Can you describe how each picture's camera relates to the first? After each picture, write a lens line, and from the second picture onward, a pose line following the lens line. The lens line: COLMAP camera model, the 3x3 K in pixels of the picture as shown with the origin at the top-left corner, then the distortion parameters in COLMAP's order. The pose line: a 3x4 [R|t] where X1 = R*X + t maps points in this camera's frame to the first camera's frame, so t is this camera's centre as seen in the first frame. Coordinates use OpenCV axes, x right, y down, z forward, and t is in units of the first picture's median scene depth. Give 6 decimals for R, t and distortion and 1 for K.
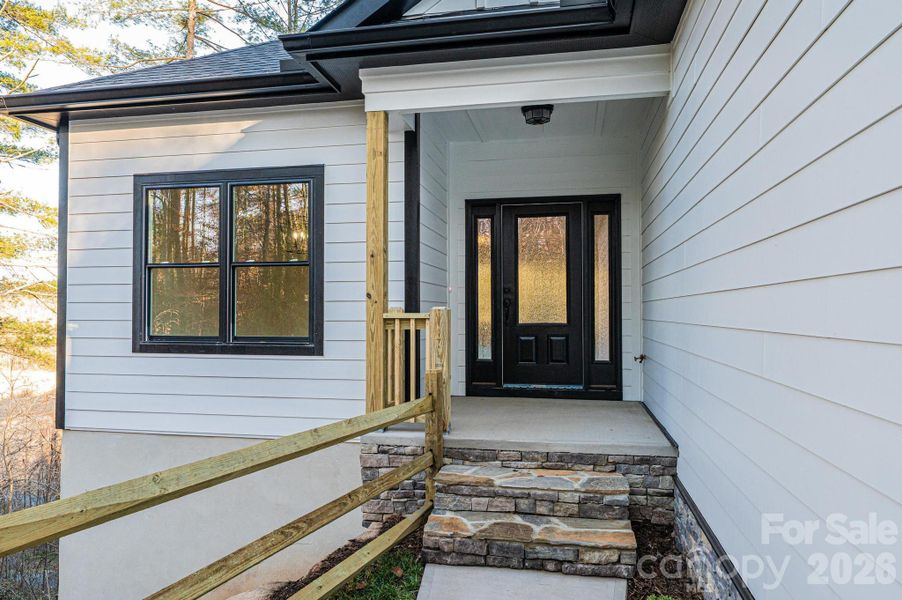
lens RADIAL K [[601.9, 0, 451.0], [0, 601.9, 300.0], [0, 0, 1]] dist [-0.000151, -0.000173]
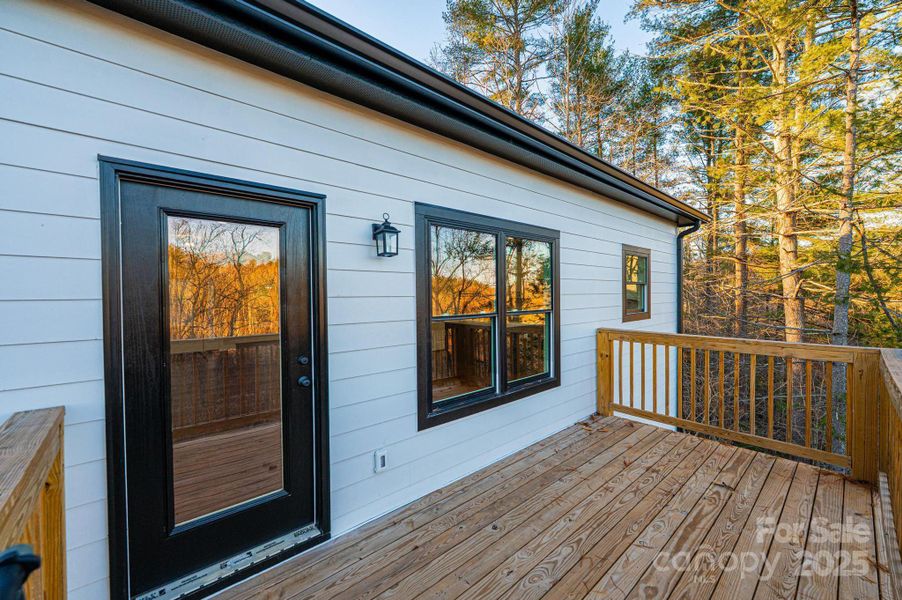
lens RADIAL K [[356.6, 0, 448.8], [0, 356.6, 298.9], [0, 0, 1]] dist [0.000082, 0.000124]
pose [[0.604796, -0.016559, 0.796209, -0.901878], [-0.009575, 0.999560, 0.028061, -0.101276], [-0.796323, -0.024594, 0.604371, 0.716655]]
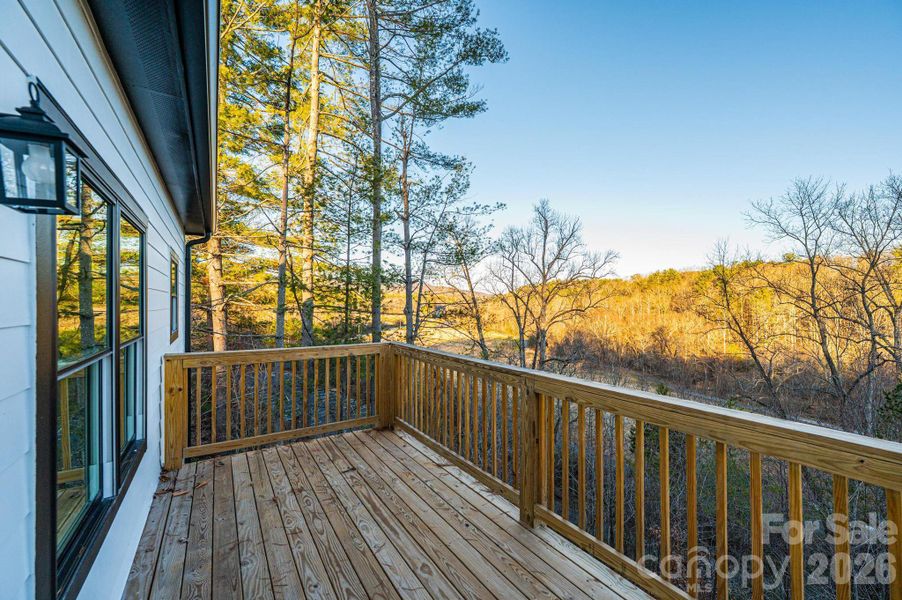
lens RADIAL K [[359.5, 0, 449.8], [0, 359.5, 301.4], [0, 0, 1]] dist [-0.000927, -0.000338]
pose [[-0.702815, 0.001661, 0.711370, -0.824198], [-0.018400, 0.999620, -0.020514, -0.102679], [-0.711134, -0.027507, -0.702518, 1.018694]]
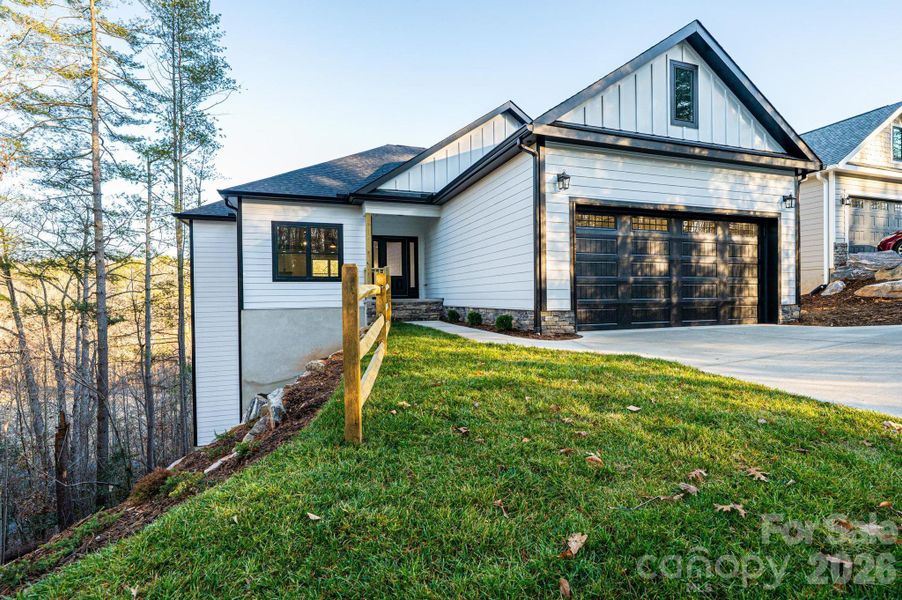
lens RADIAL K [[420.3, 0, 451.0], [0, 420.3, 300.0], [0, 0, 1]] dist [-0.001053, 0.000087]
pose [[0.861040, -0.016021, 0.508285, -0.853160], [0.003041, 0.999648, 0.026356, 0.129153], [-0.508529, -0.021148, 0.860785, -1.257349]]
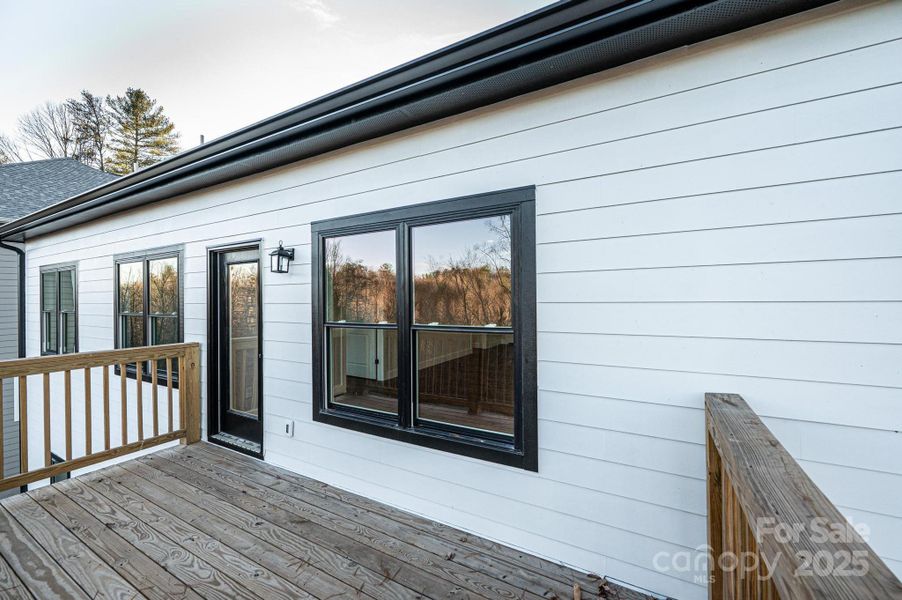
lens RADIAL K [[356.6, 0, 448.8], [0, 356.6, 298.9], [0, 0, 1]] dist [0.000082, 0.000124]
pose [[0.952932, -0.007918, -0.303081, -0.178049], [0.014752, 0.999686, 0.020264, -0.105766], [0.302825, -0.023781, 0.952749, 0.576333]]
